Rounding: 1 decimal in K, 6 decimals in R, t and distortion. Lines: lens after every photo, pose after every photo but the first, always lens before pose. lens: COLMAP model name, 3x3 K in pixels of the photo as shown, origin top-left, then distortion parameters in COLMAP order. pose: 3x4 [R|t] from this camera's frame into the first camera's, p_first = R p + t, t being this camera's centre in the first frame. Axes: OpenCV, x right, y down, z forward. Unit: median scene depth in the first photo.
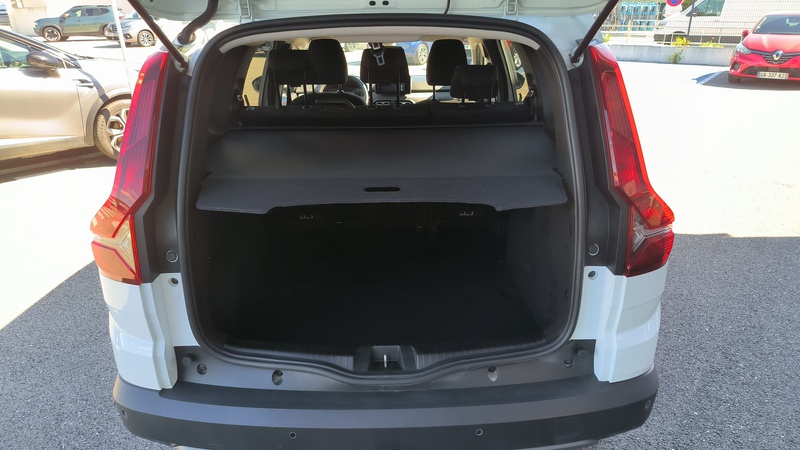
lens RADIAL K [[557.6, 0, 404.8], [0, 557.6, 223.0], [0, 0, 1]] dist [0.055795, -0.053380]
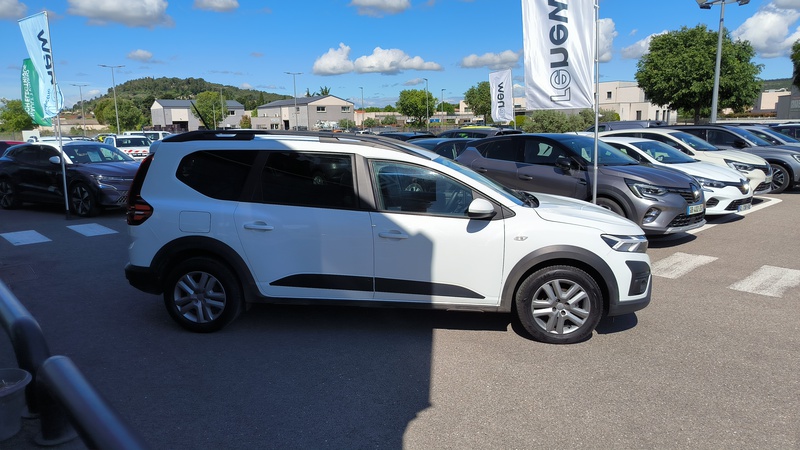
lens RADIAL K [[565.6, 0, 390.5], [0, 565.6, 227.7], [0, 0, 1]] dist [0.010289, 0.002815]
pose [[-0.119477, 0.184512, -0.975541, 0.825943], [-0.343952, 0.914040, 0.215005, -0.264351], [0.931355, 0.361228, -0.045743, 0.622906]]
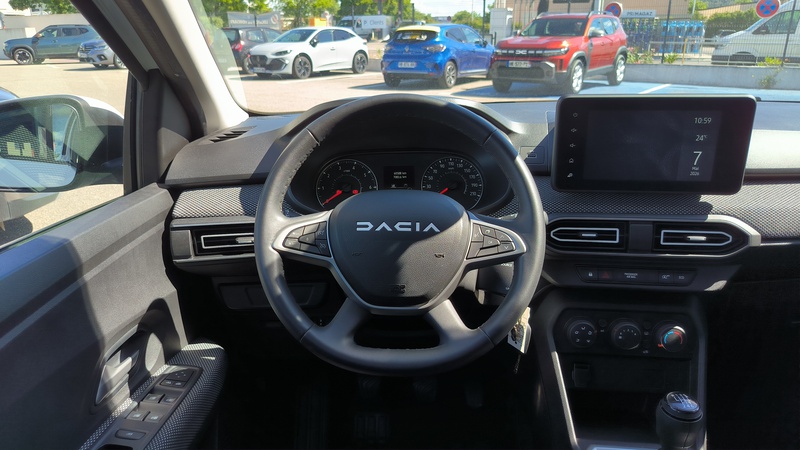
lens RADIAL K [[557.6, 0, 404.8], [0, 557.6, 223.0], [0, 0, 1]] dist [0.055795, -0.053380]
pose [[0.999979, 0.002561, -0.005934, -0.072415], [-0.002825, 0.998988, -0.044899, -0.145783], [0.005813, 0.044915, 0.998974, 0.554635]]
